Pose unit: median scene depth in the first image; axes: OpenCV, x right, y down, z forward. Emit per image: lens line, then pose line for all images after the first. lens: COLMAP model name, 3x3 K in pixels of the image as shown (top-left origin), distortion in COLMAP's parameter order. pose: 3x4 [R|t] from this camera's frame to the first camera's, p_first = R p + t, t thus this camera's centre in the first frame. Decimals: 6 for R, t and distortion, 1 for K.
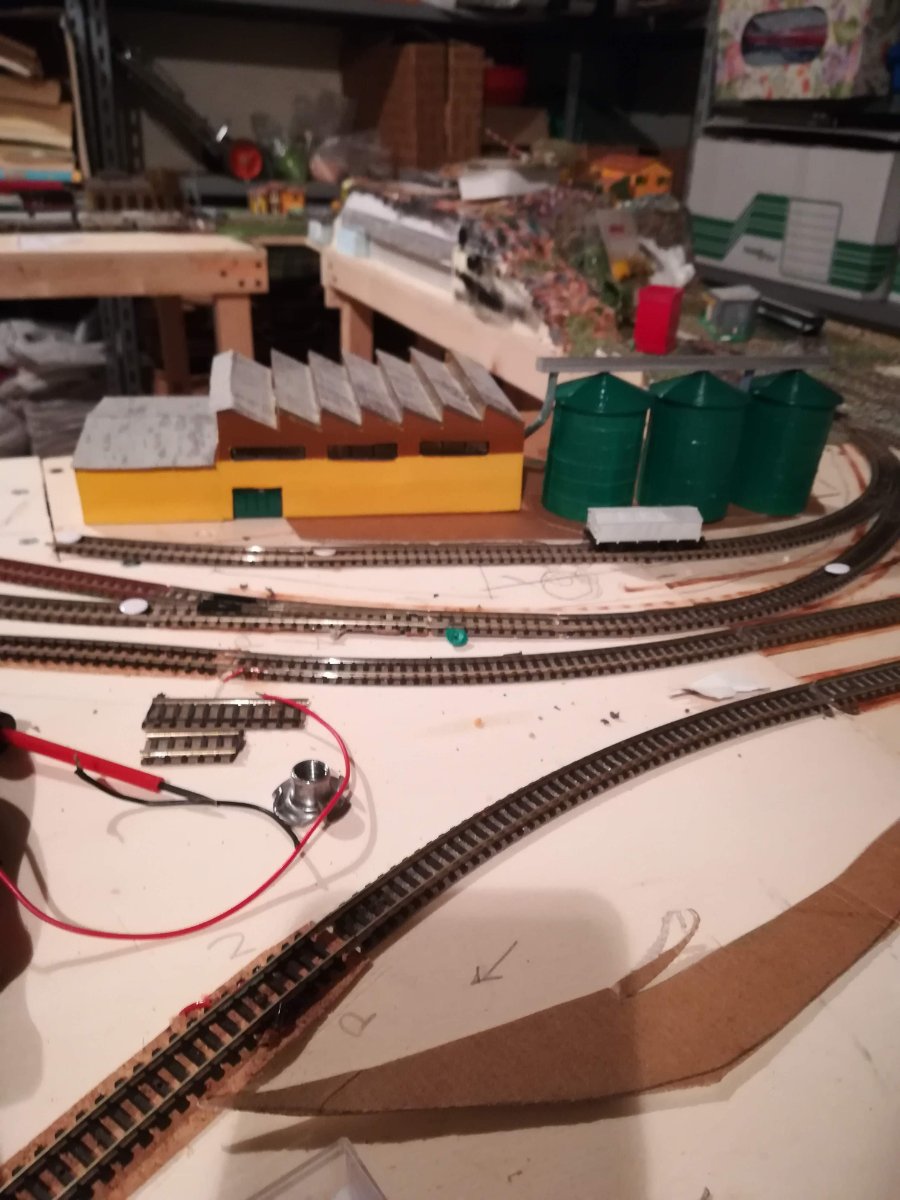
lens RADIAL K [[949.0, 0, 450.0], [0, 949.0, 600.0], [0, 0, 1]] dist [0.050556, -0.072938]
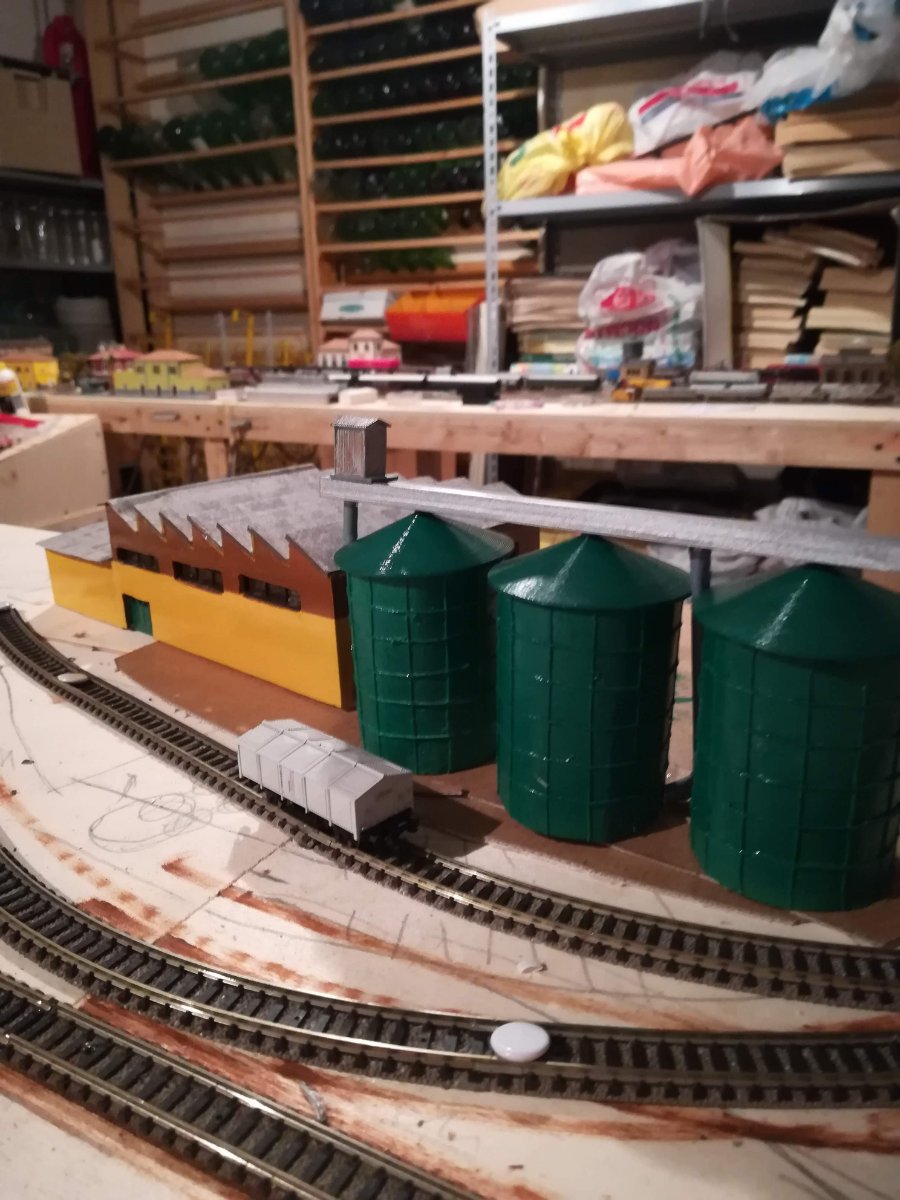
lens RADIAL K [[949.0, 0, 450.0], [0, 949.0, 600.0], [0, 0, 1]] dist [0.050556, -0.072938]
pose [[0.608237, 0.166488, -0.776099, 0.634959], [-0.314831, 0.948158, -0.043338, -0.168645], [0.728649, 0.270699, 0.629121, 0.675066]]
